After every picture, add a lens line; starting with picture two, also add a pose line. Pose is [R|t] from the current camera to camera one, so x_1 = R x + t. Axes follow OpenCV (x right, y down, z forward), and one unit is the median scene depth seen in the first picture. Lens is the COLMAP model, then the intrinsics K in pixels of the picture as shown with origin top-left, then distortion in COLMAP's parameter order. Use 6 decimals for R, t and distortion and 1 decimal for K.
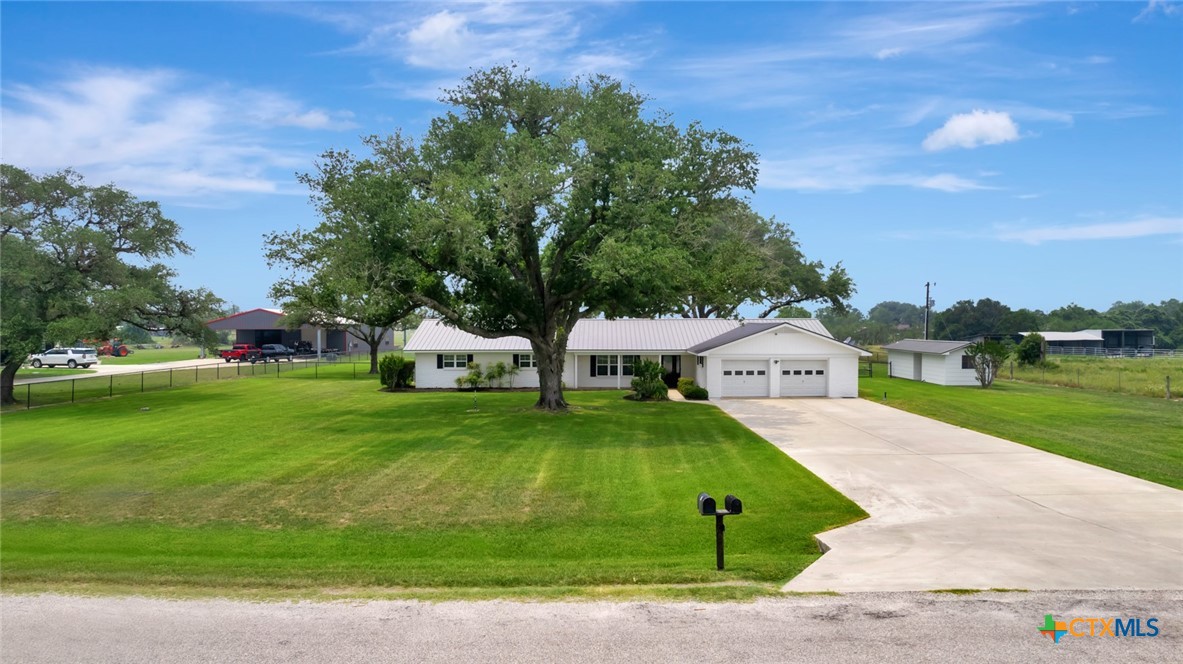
lens RADIAL K [[805.7, 0, 591.5], [0, 805.7, 332.0], [0, 0, 1]] dist [-0.058210, 0.084014]
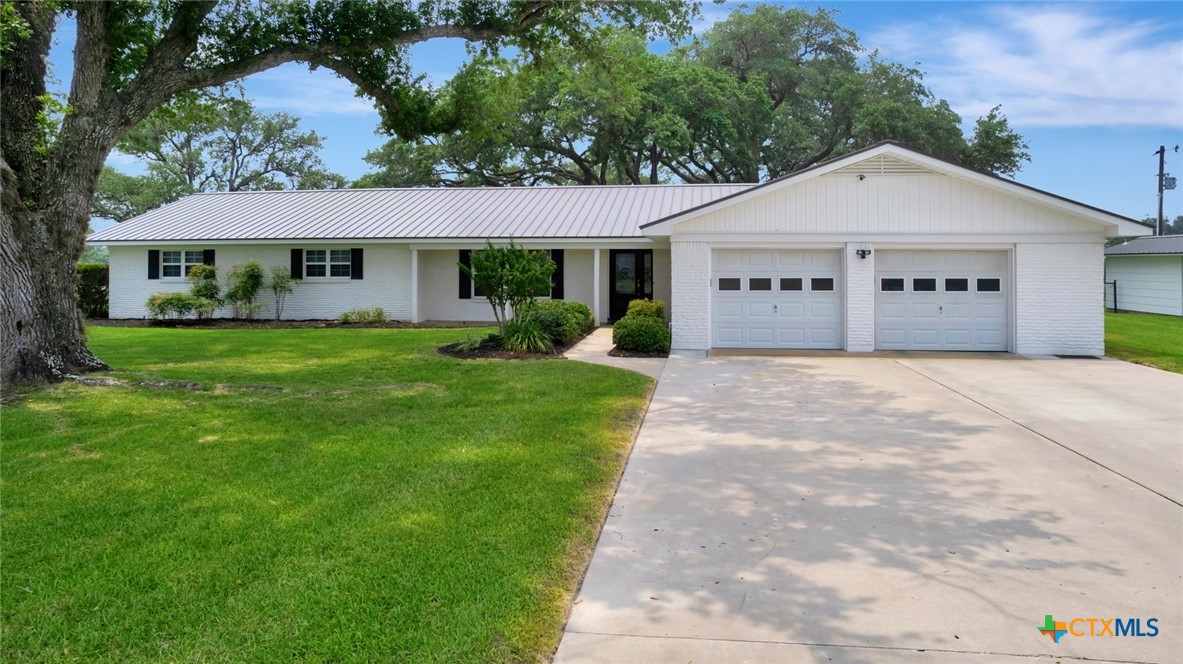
lens RADIAL K [[835.3, 0, 590.6], [0, 835.3, 254.2], [0, 0, 1]] dist [-0.004744, 0.001488]
pose [[0.993133, 0.002841, -0.116960, 0.150455], [-0.005669, 0.999699, -0.023852, 0.046659], [0.116857, 0.024351, 0.992850, 0.606317]]
